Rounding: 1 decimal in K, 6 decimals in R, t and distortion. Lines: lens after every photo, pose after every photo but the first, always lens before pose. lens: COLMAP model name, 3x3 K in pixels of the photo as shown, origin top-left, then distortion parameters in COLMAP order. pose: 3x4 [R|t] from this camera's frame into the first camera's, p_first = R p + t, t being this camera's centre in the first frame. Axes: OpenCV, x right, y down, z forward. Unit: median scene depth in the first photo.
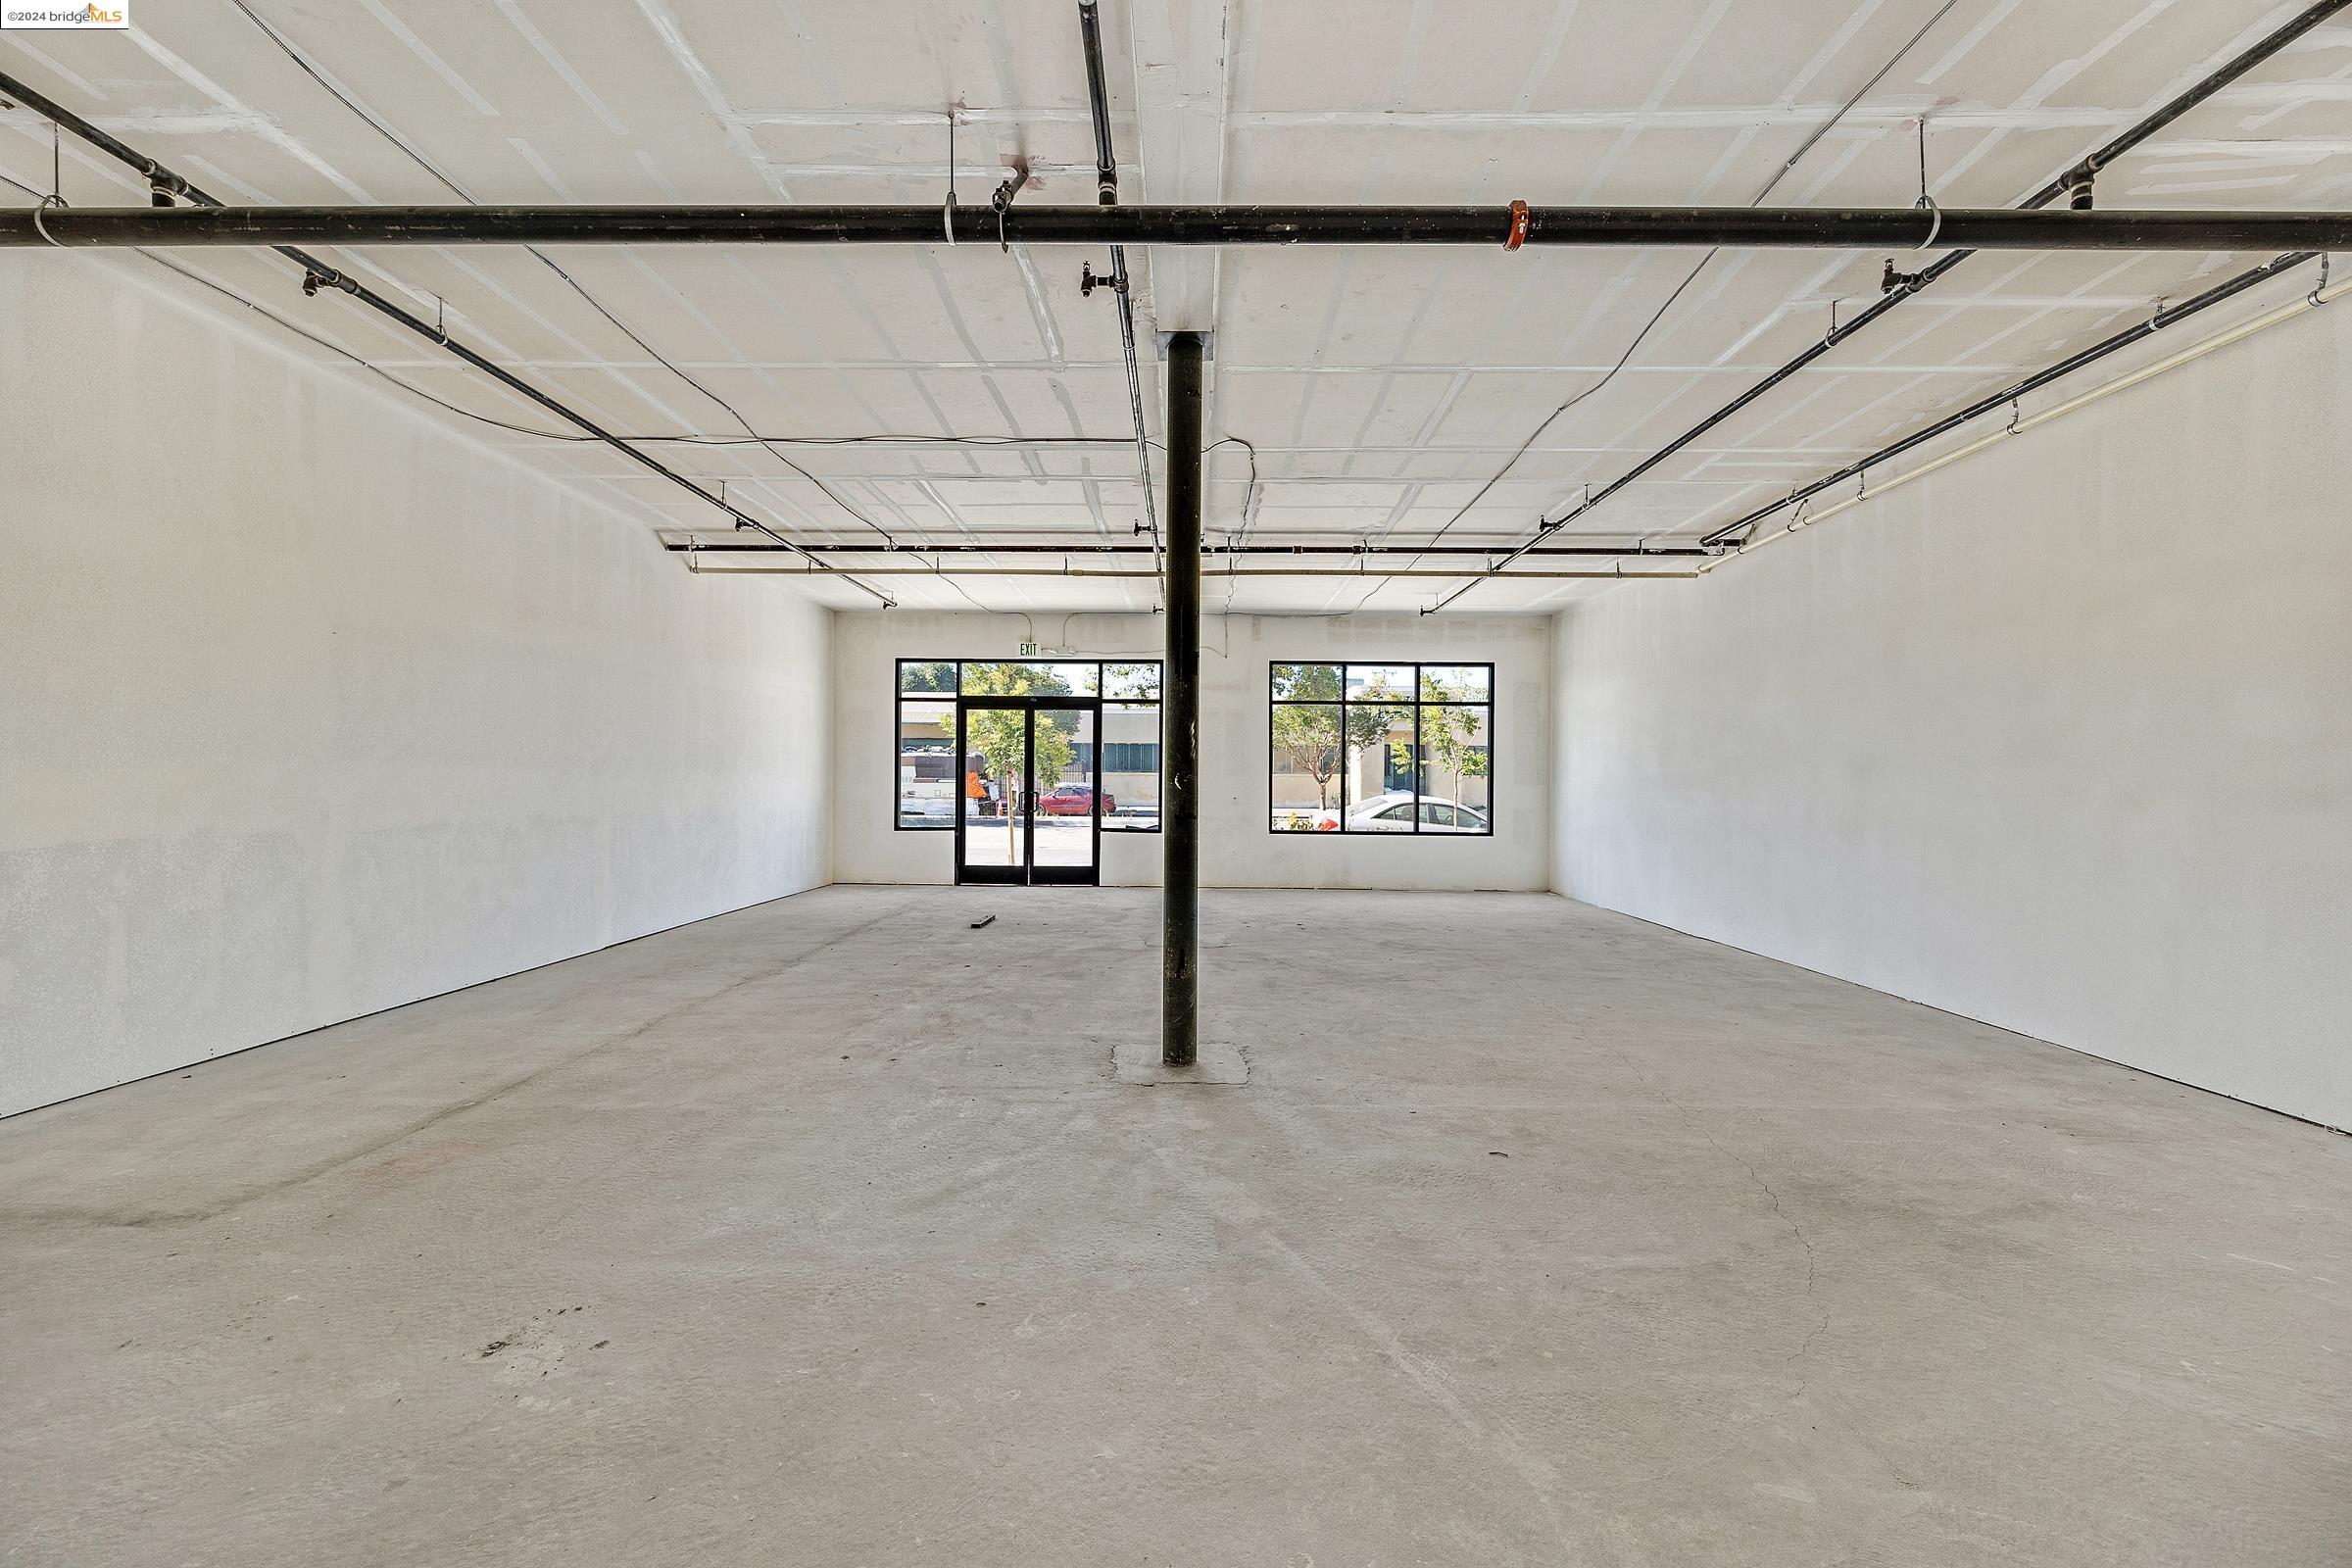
lens RADIAL K [[943.1, 0, 1178.8], [0, 943.1, 784.7], [0, 0, 1]] dist [-0.002605, 0.000814]
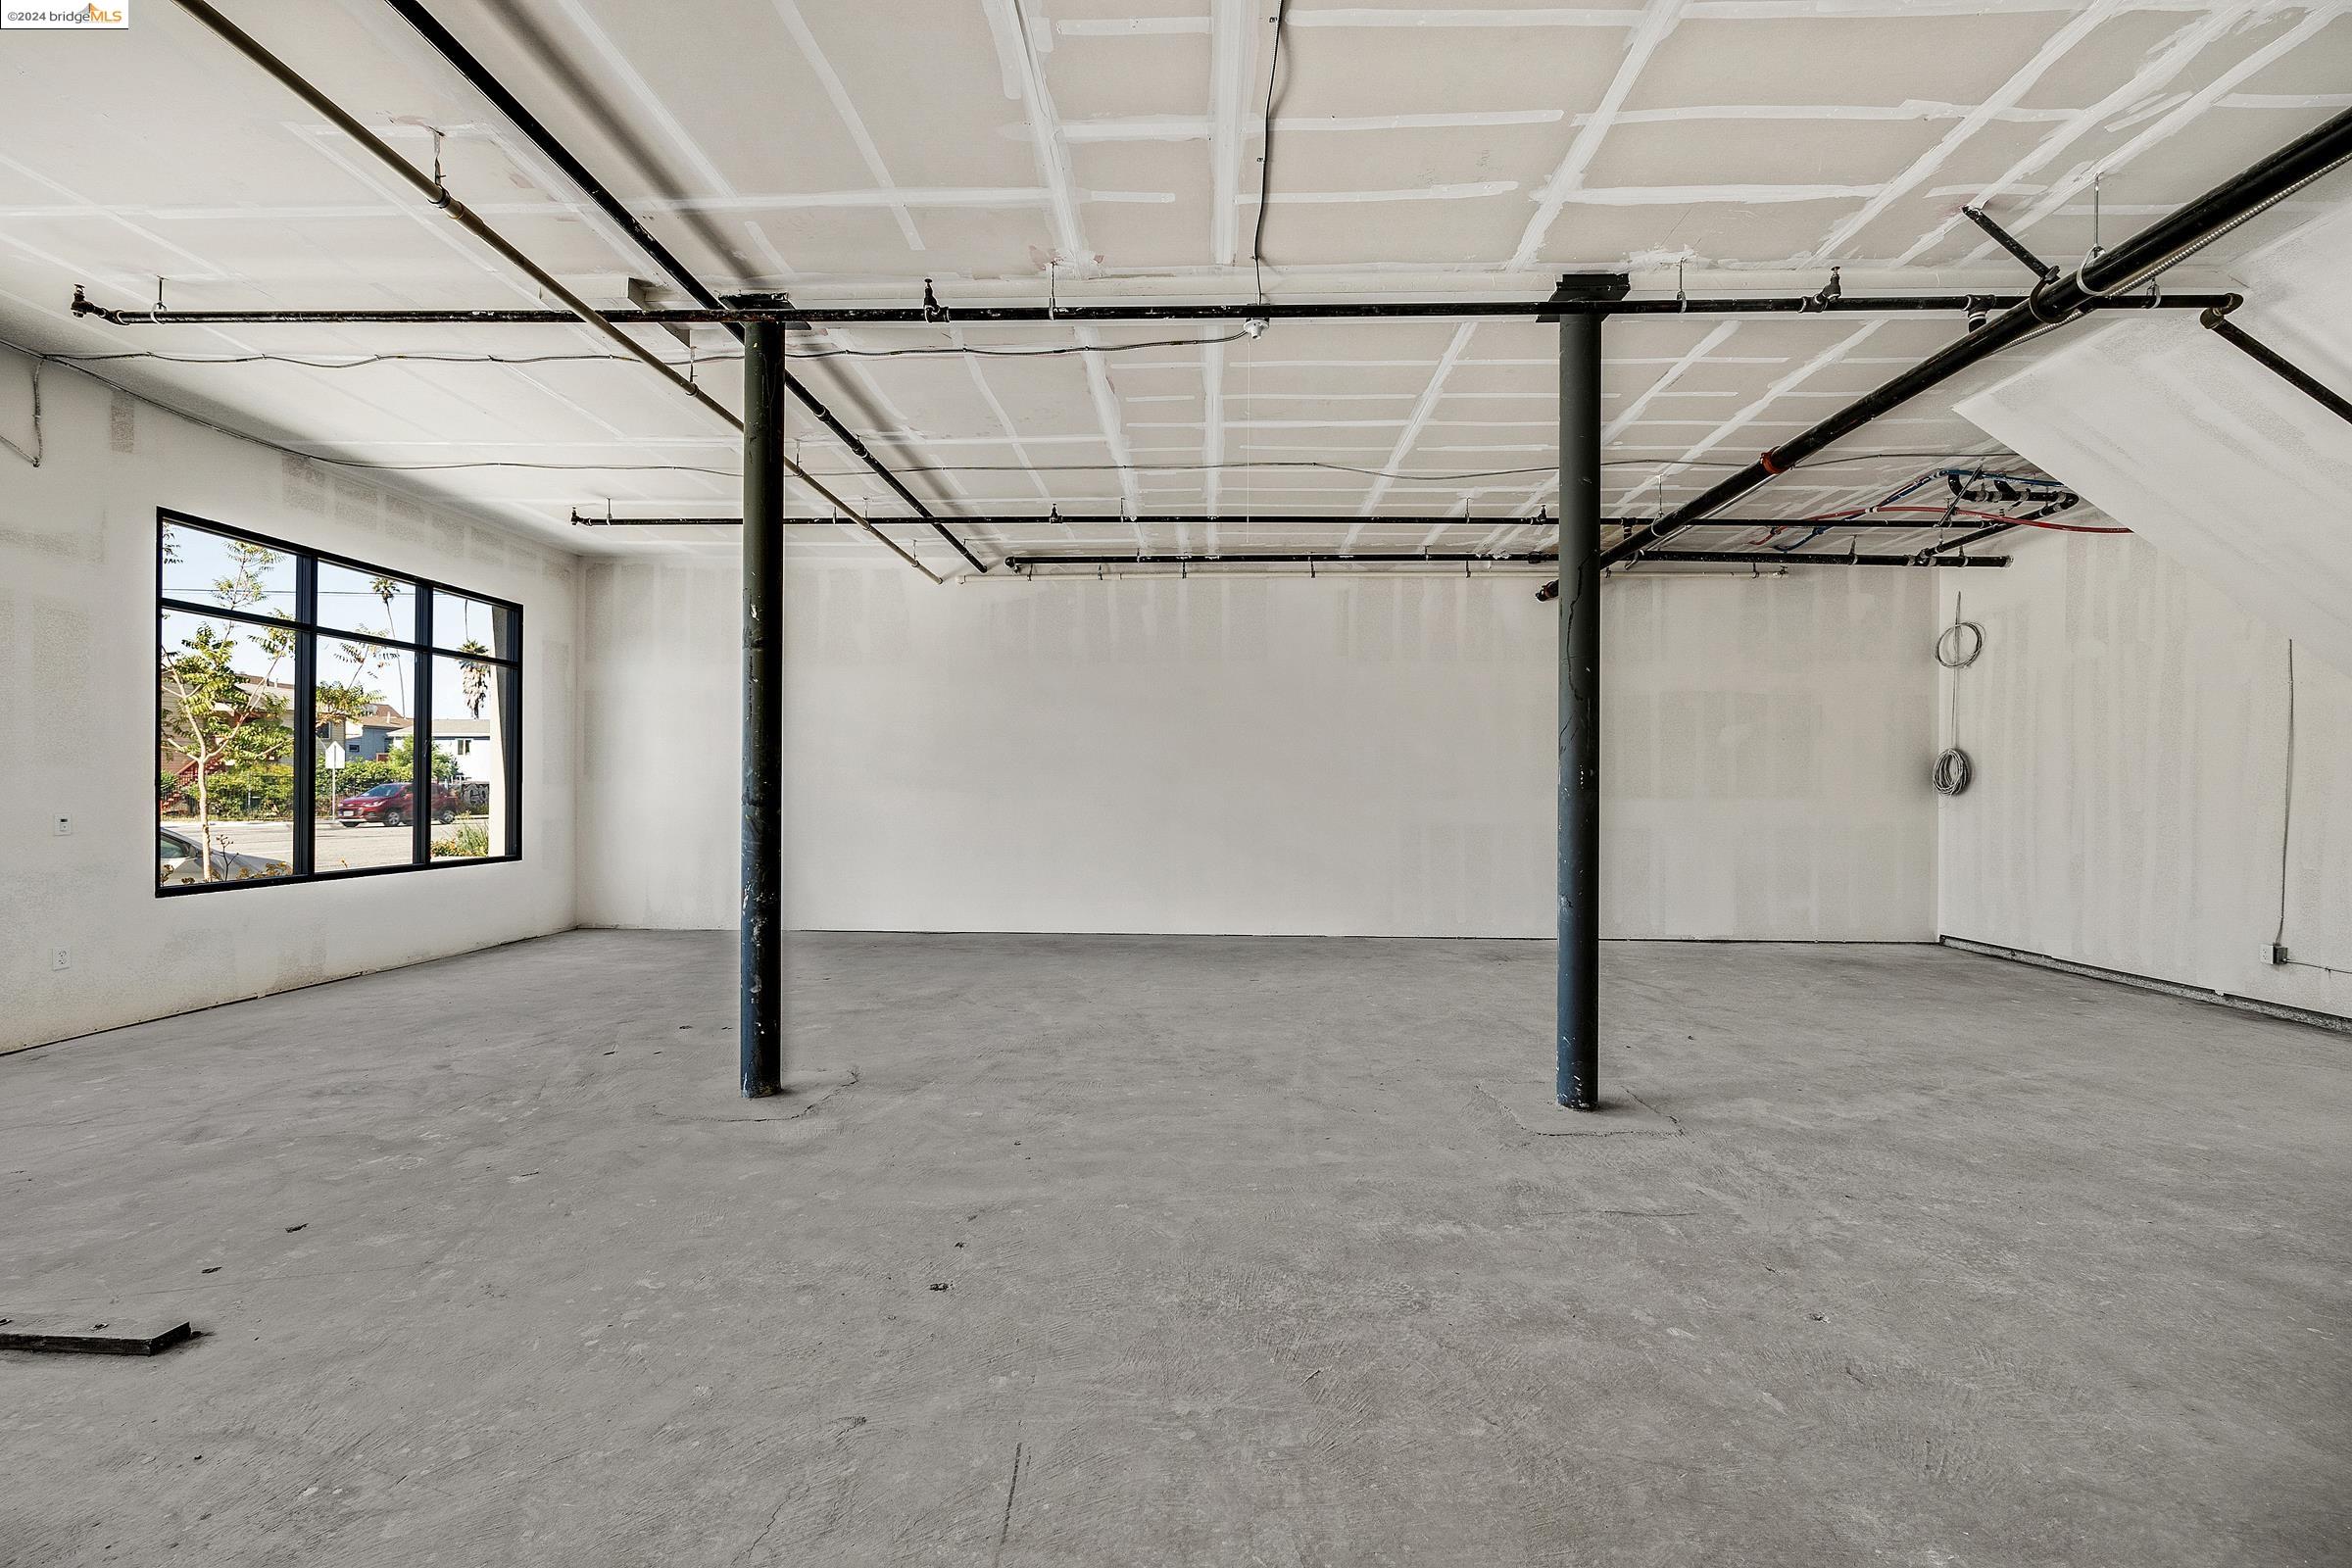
lens RADIAL K [[943.1, 0, 1177.6], [0, 943.1, 786.4], [0, 0, 1]] dist [-0.002605, 0.000814]
pose [[0.018629, -0.006553, 0.999805, -0.496236], [-0.003737, 0.999971, 0.006624, -0.007076], [-0.999819, -0.003859, 0.018604, 0.753743]]
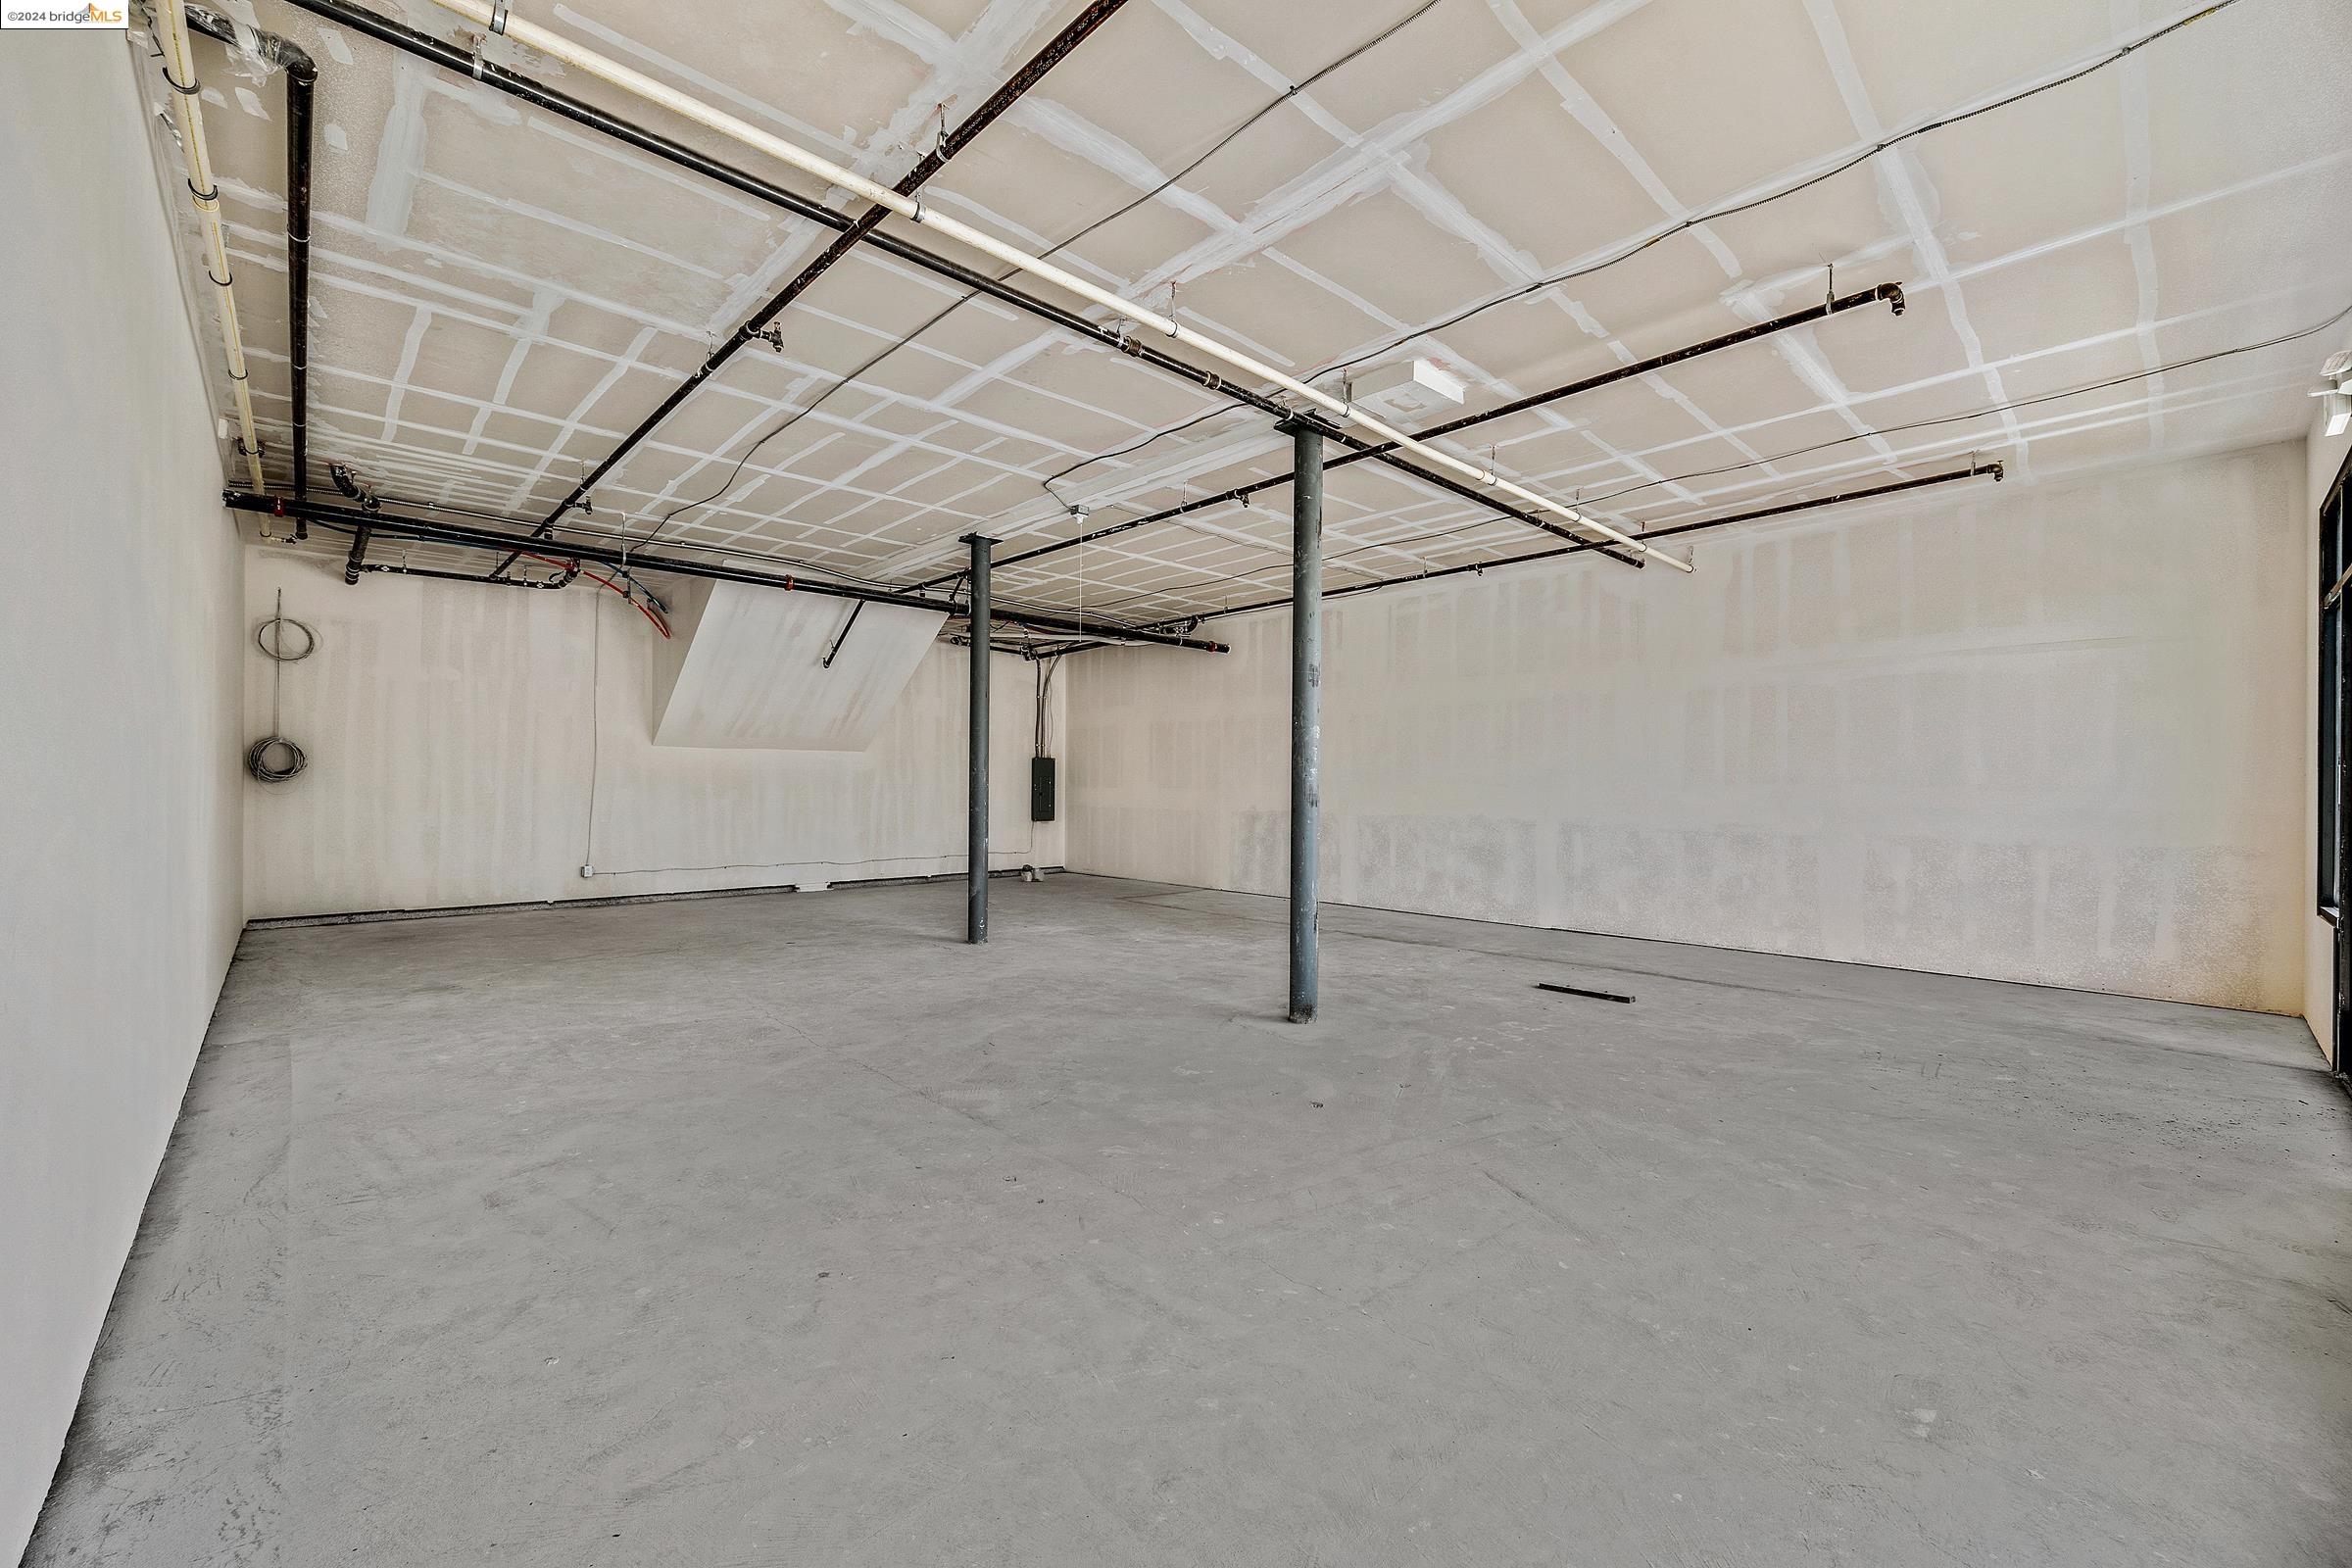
lens RADIAL K [[943.1, 0, 1178.1], [0, 943.1, 778.9], [0, 0, 1]] dist [-0.002605, 0.000814]
pose [[-0.718752, -0.019739, -0.694986, 0.535204], [-0.015828, 0.999802, -0.012028, 0.000692], [0.695087, 0.002355, -0.718922, 1.404299]]
